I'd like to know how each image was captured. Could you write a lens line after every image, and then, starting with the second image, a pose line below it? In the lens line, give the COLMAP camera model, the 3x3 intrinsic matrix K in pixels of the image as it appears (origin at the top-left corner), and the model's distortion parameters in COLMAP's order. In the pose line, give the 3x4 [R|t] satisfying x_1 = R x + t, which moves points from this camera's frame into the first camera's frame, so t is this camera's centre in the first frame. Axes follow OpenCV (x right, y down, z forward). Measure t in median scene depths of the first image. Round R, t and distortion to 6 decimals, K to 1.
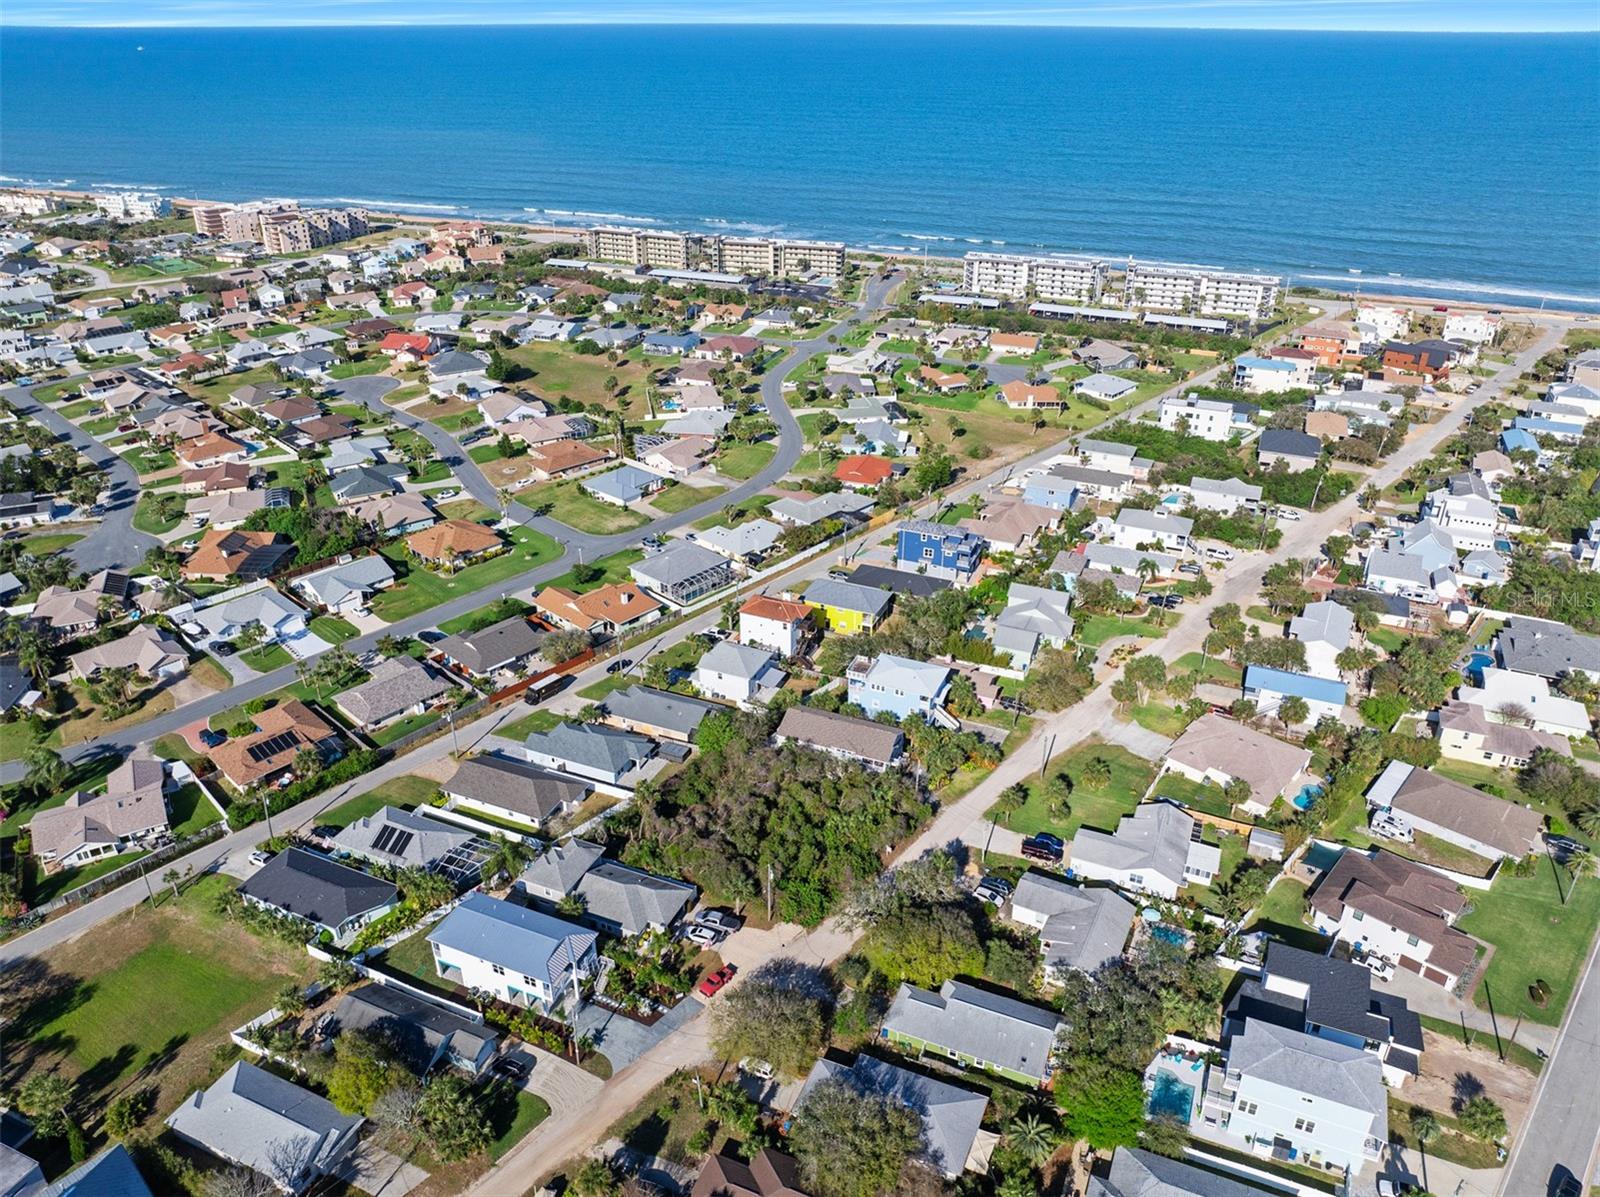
lens RADIAL K [[1121.9, 0, 800.0], [0, 1121.9, 598.5], [0, 0, 1]] dist [-0.032619, -0.000935]
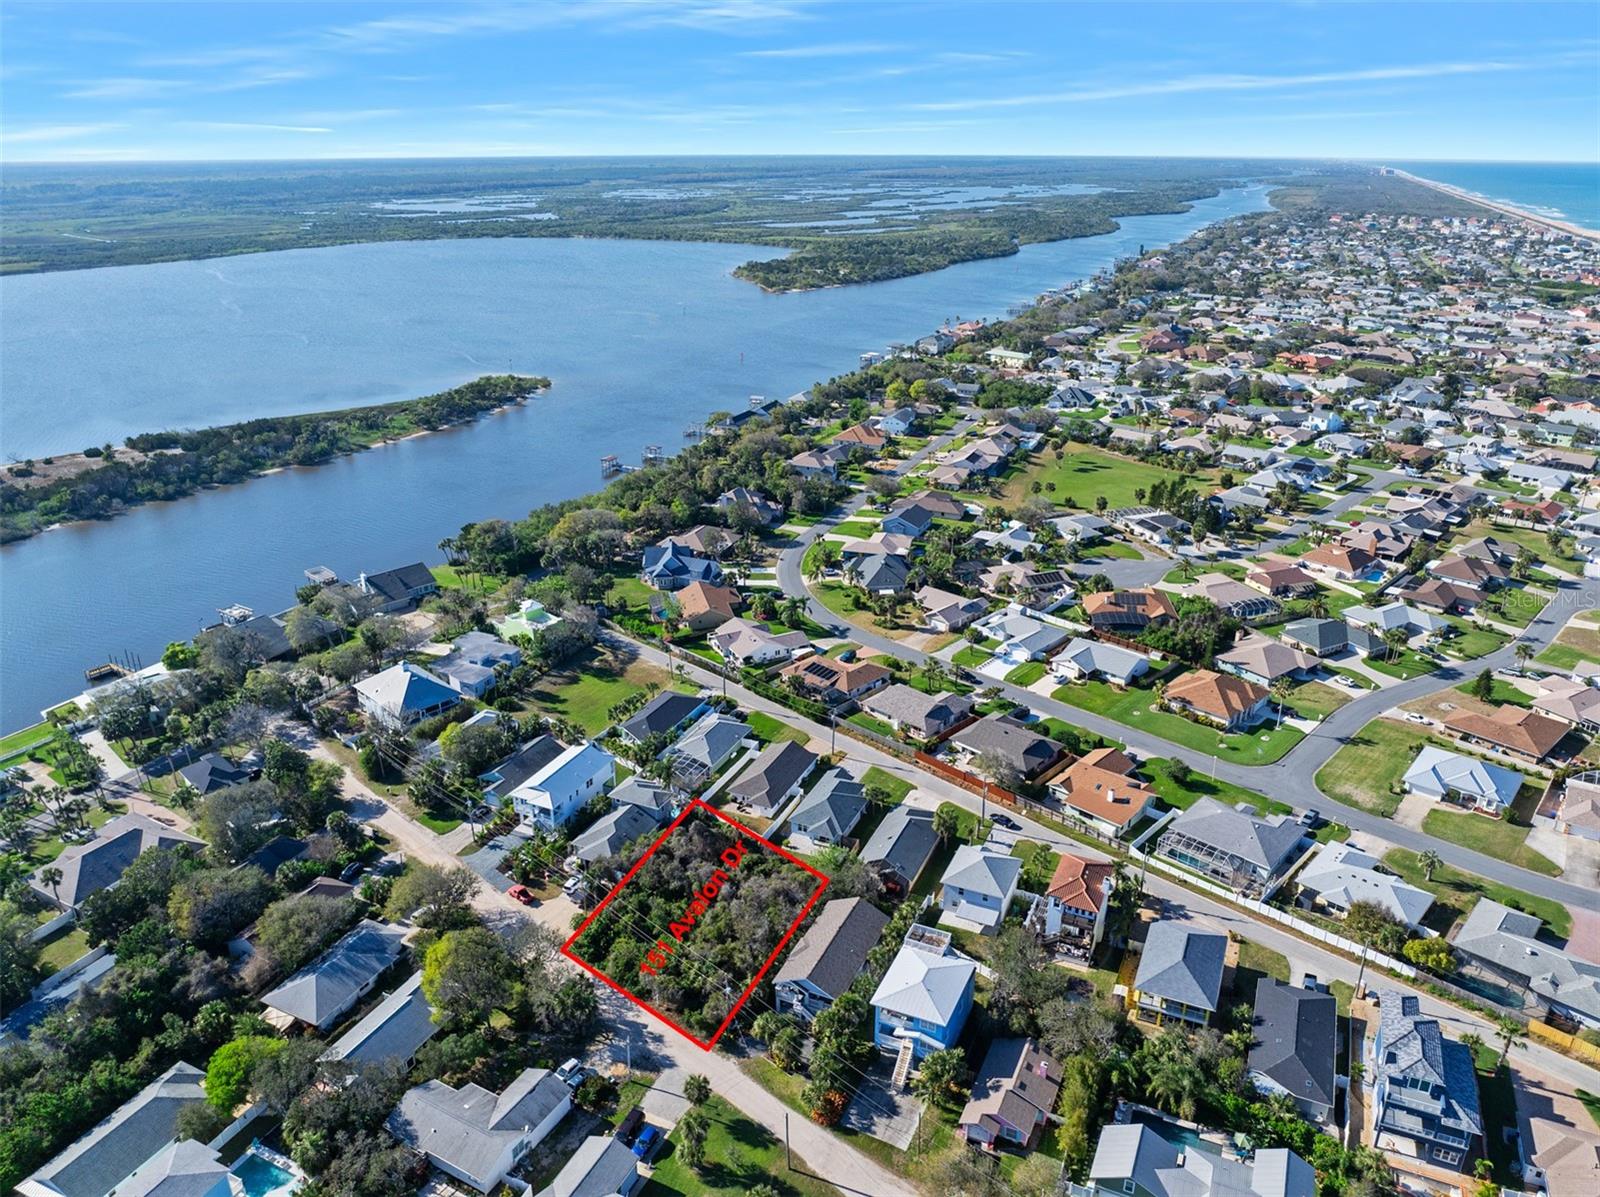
lens RADIAL K [[1122.5, 0, 806.4], [0, 1122.5, 589.7], [0, 0, 1]] dist [0.000840, -0.068285]
pose [[-0.019248, 0.363044, -0.931573, 0.485930], [-0.464072, 0.822052, 0.329951, -0.250051], [0.885588, 0.438668, 0.152656, 0.480923]]
